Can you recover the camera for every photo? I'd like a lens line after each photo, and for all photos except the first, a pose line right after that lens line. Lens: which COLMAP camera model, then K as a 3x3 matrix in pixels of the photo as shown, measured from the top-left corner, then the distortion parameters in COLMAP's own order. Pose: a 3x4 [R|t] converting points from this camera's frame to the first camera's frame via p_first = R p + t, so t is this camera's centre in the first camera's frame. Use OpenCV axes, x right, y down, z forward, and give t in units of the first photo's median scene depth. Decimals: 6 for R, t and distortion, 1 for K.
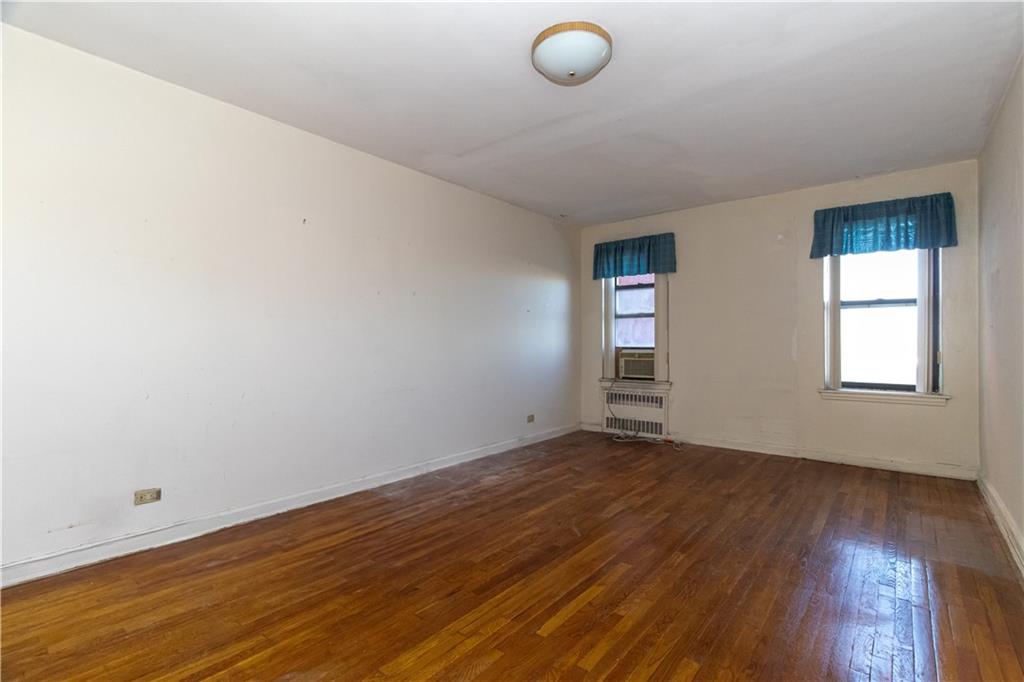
lens RADIAL K [[473.6, 0, 521.5], [0, 473.6, 341.6], [0, 0, 1]] dist [0.001538, 0.000295]
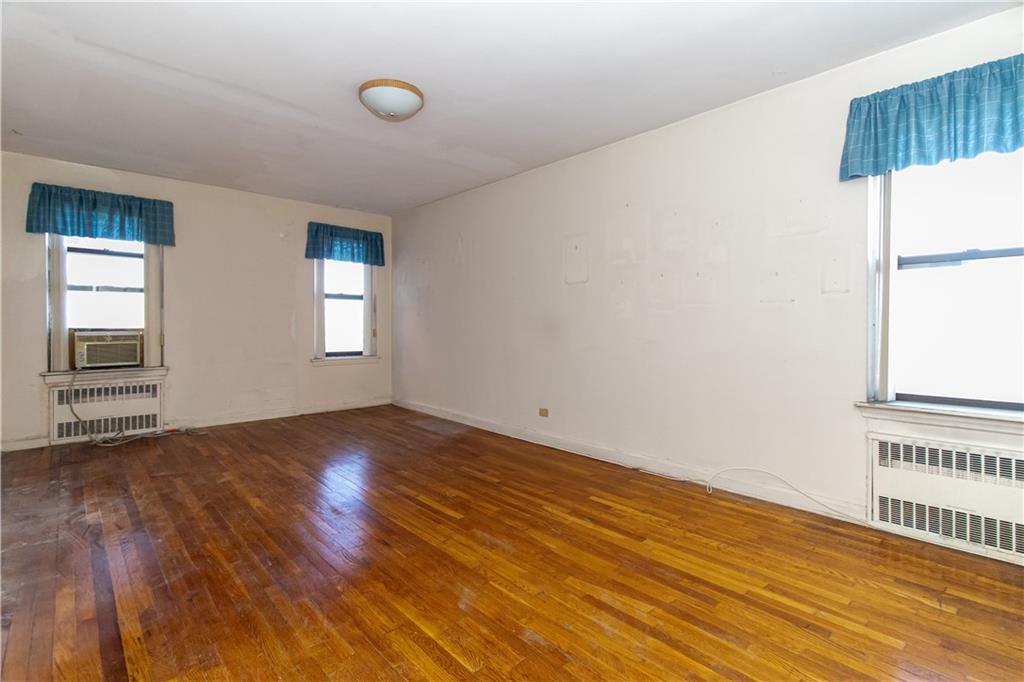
lens RADIAL K [[479.5, 0, 514.8], [0, 479.5, 327.3], [0, 0, 1]] dist [0.001426, 0.000467]
pose [[0.150548, -0.005445, 0.988588, -0.533008], [-0.007311, 0.999951, 0.006621, -0.000352], [-0.988576, -0.008224, 0.150501, 0.222956]]
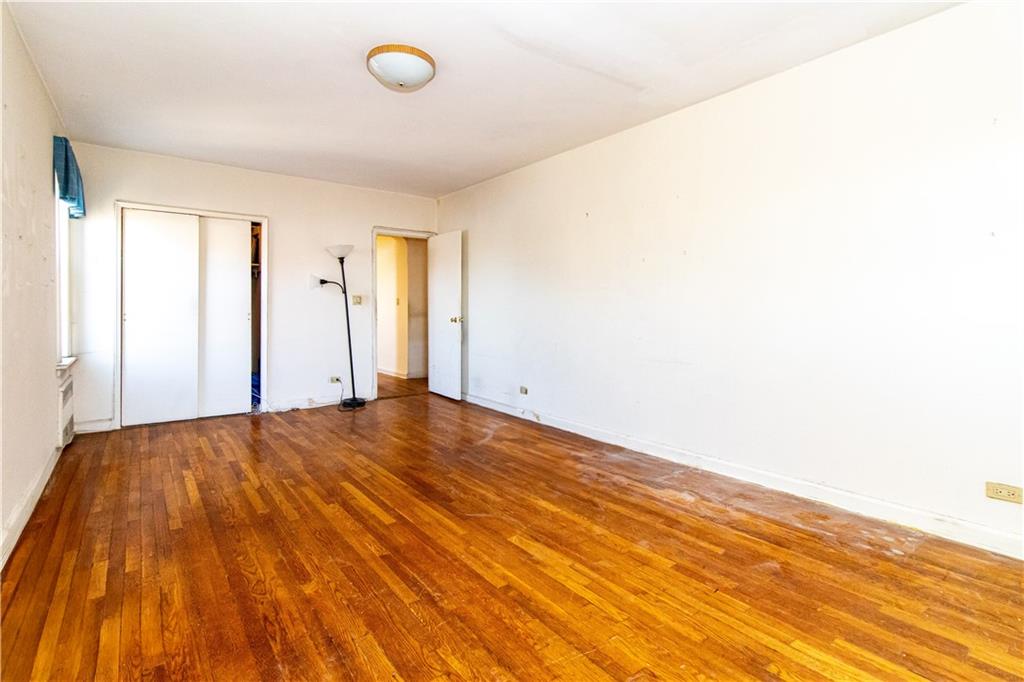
lens RADIAL K [[484.4, 0, 499.7], [0, 484.4, 333.0], [0, 0, 1]] dist [0.001266, 0.000142]
pose [[-0.253772, 0.047430, -0.966100, 0.568499], [0.002143, 0.998822, 0.048474, 0.001450], [0.967262, 0.010231, -0.253575, 0.726986]]
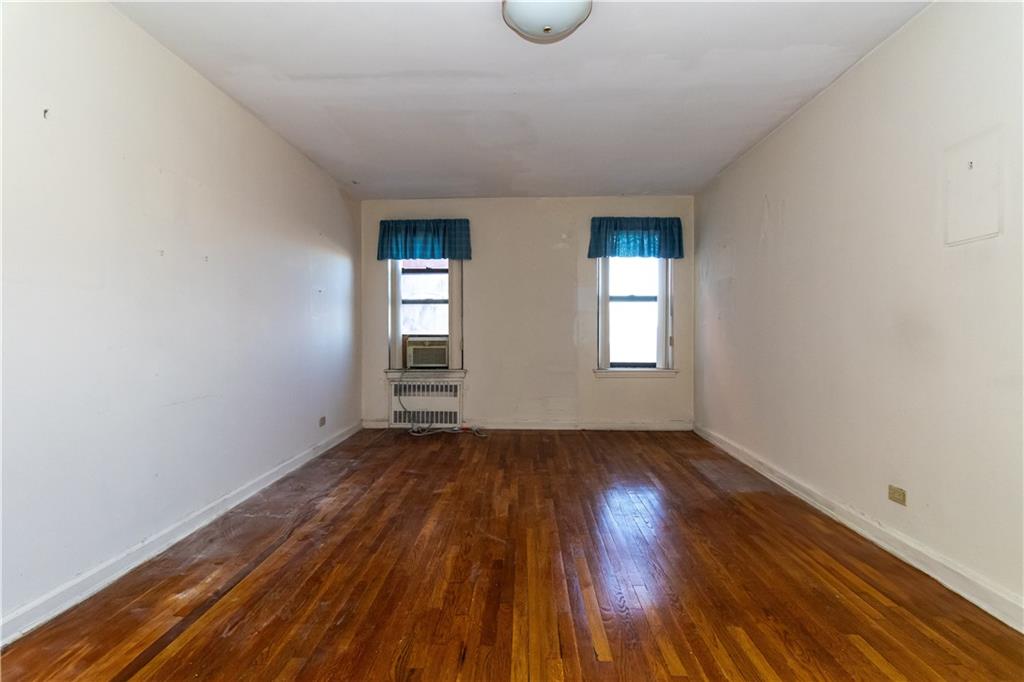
lens RADIAL K [[484.4, 0, 499.7], [0, 484.4, 333.0], [0, 0, 1]] dist [0.001266, 0.000142]
pose [[0.813149, -0.002033, 0.582052, -0.236388], [-0.002283, 0.999975, 0.006681, 0.001938], [-0.582051, -0.006761, 0.813124, 0.142844]]
